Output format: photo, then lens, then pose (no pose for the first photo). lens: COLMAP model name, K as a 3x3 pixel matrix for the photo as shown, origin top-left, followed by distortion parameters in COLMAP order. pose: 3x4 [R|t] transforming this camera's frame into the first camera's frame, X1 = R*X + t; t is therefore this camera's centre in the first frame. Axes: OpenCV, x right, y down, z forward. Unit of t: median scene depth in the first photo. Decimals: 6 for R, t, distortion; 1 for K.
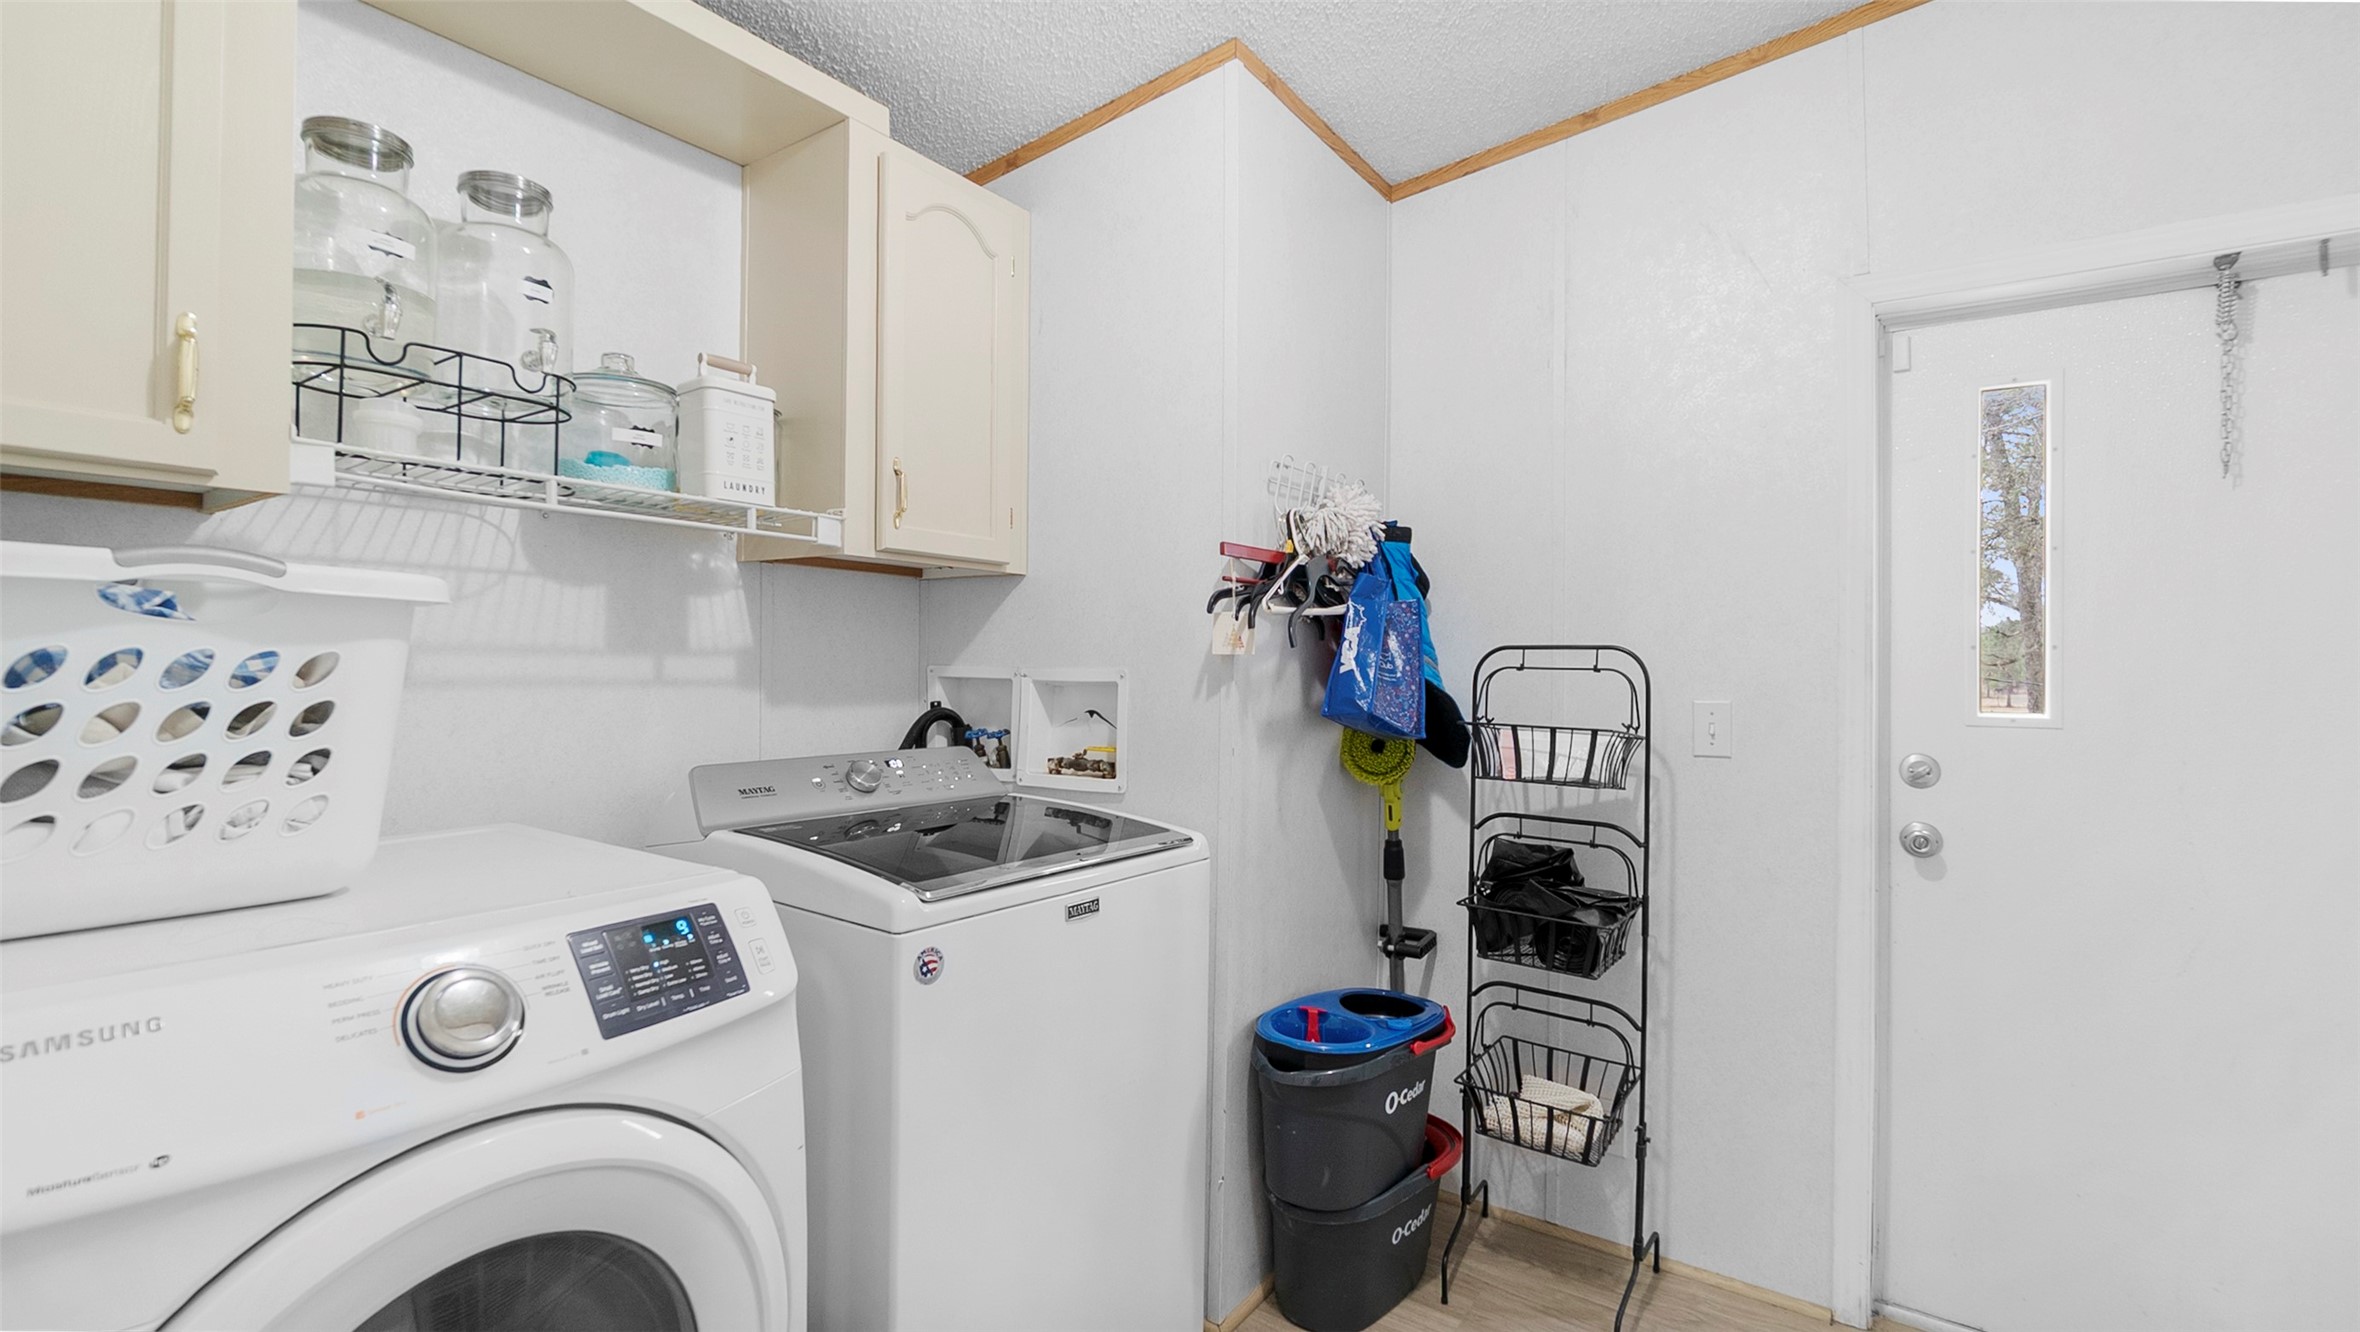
lens RADIAL K [[1044.6, 0, 1170.6], [0, 1044.6, 675.5], [0, 0, 1]] dist [-0.000789, 0.000401]
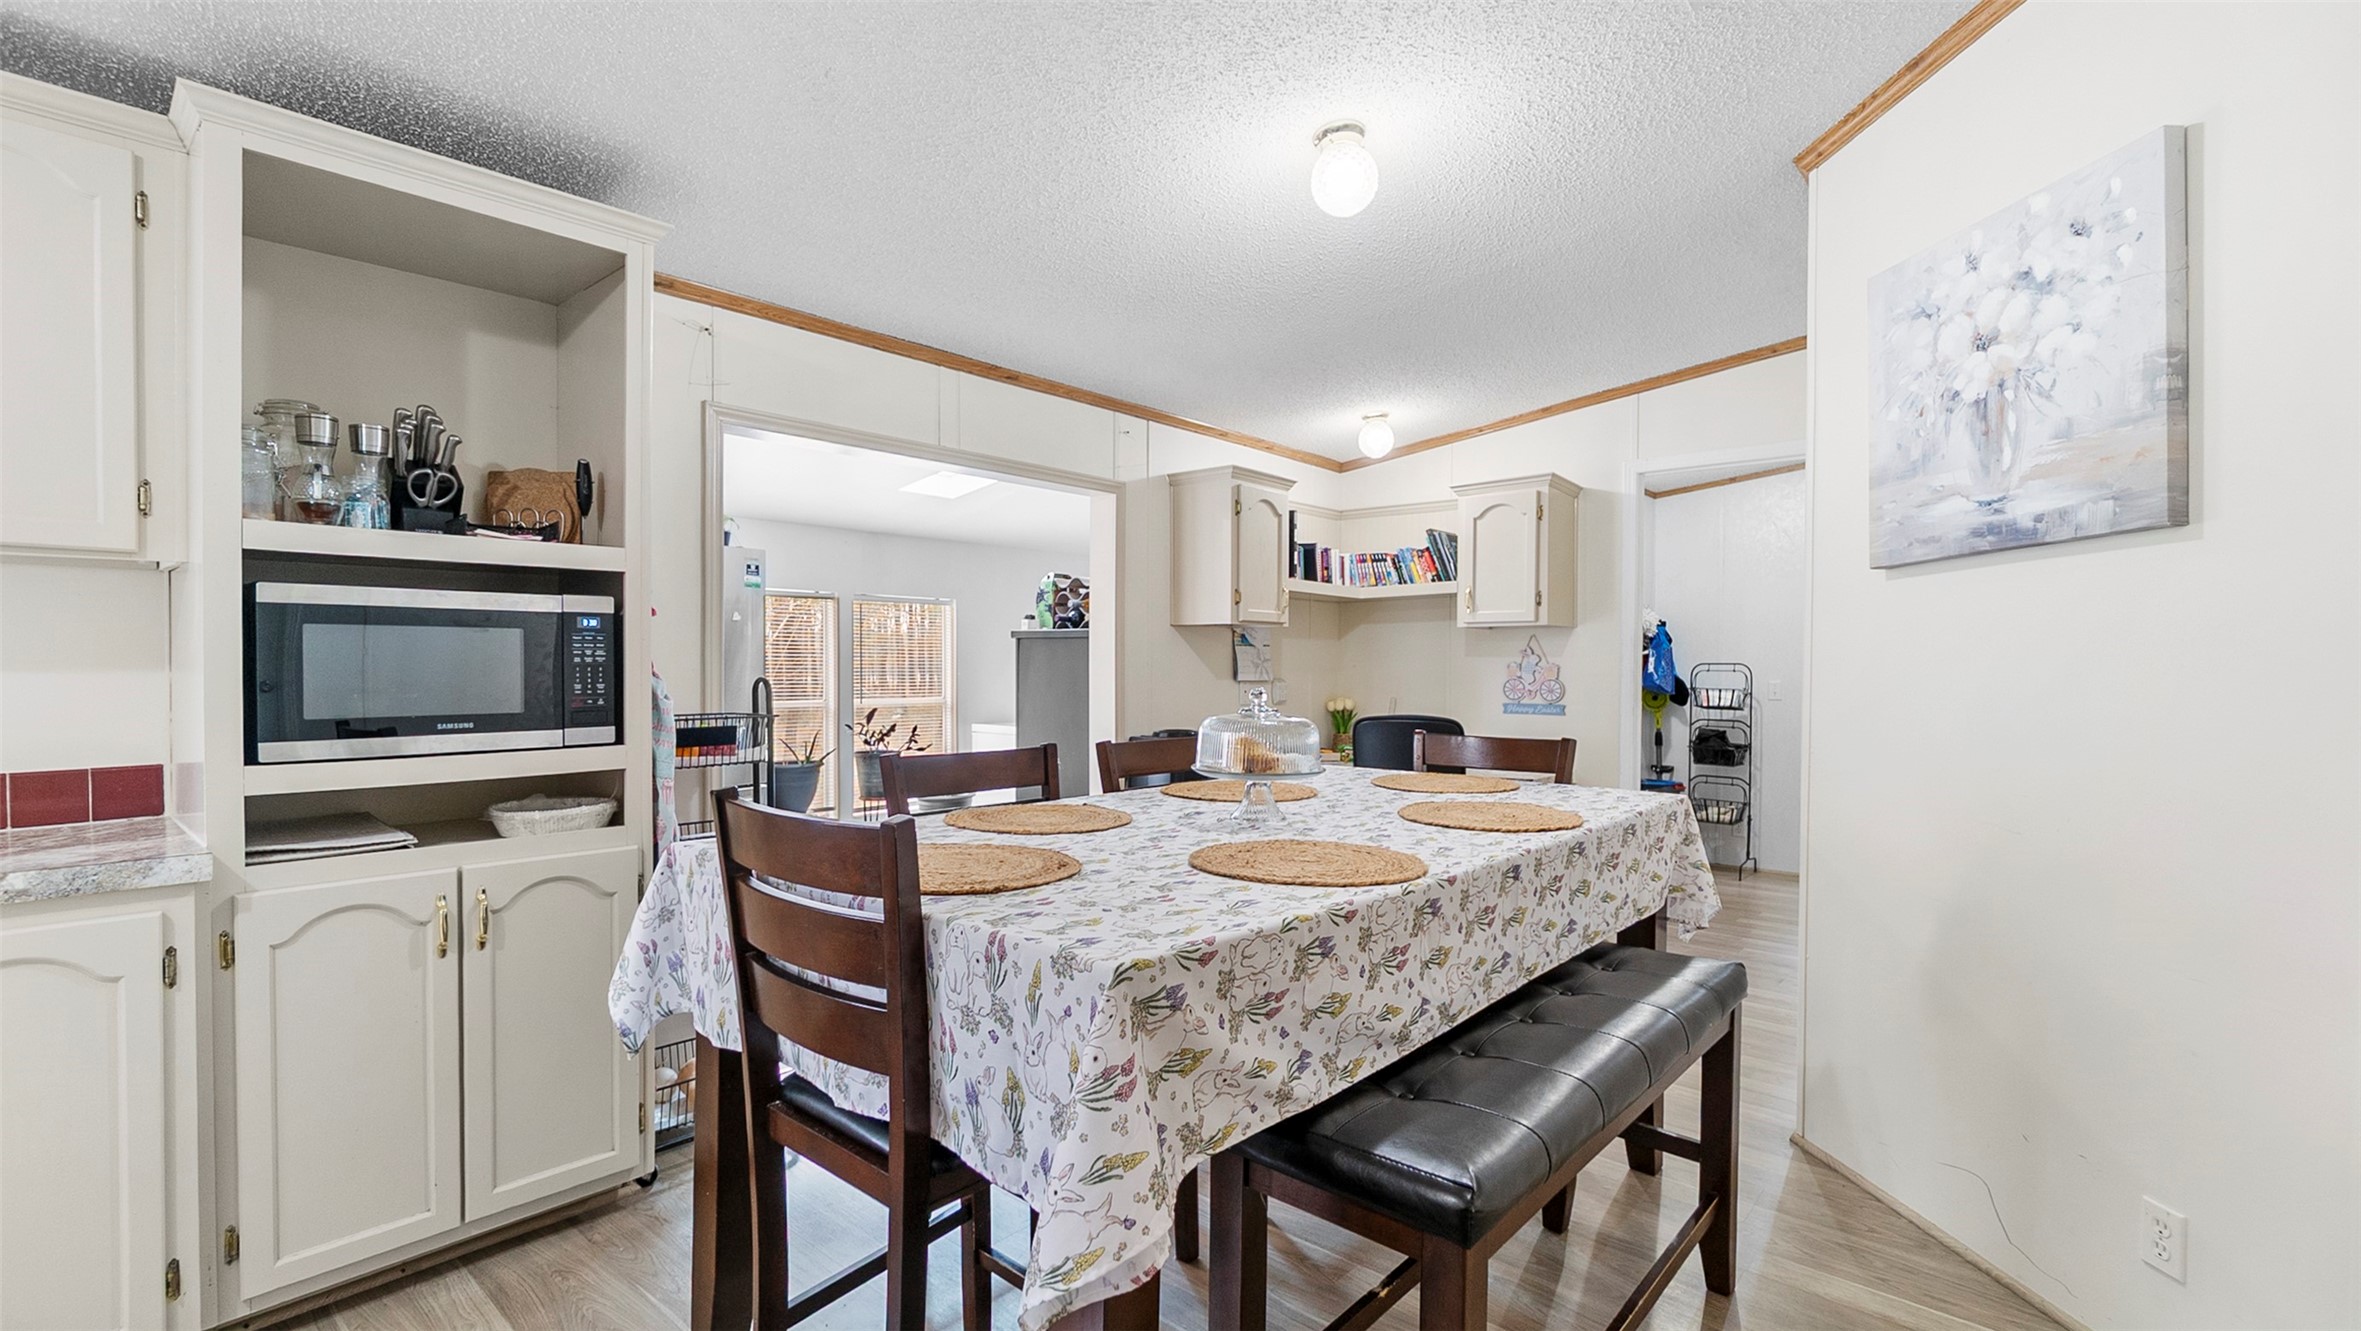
lens RADIAL K [[1045.1, 0, 1171.1], [0, 1045.1, 675.0], [0, 0, 1]] dist [-0.000789, 0.000401]
pose [[0.993096, -0.004906, -0.117200, -0.862913], [0.006155, 0.999928, 0.010290, -0.036035], [0.117141, -0.010940, 0.993055, -2.209692]]
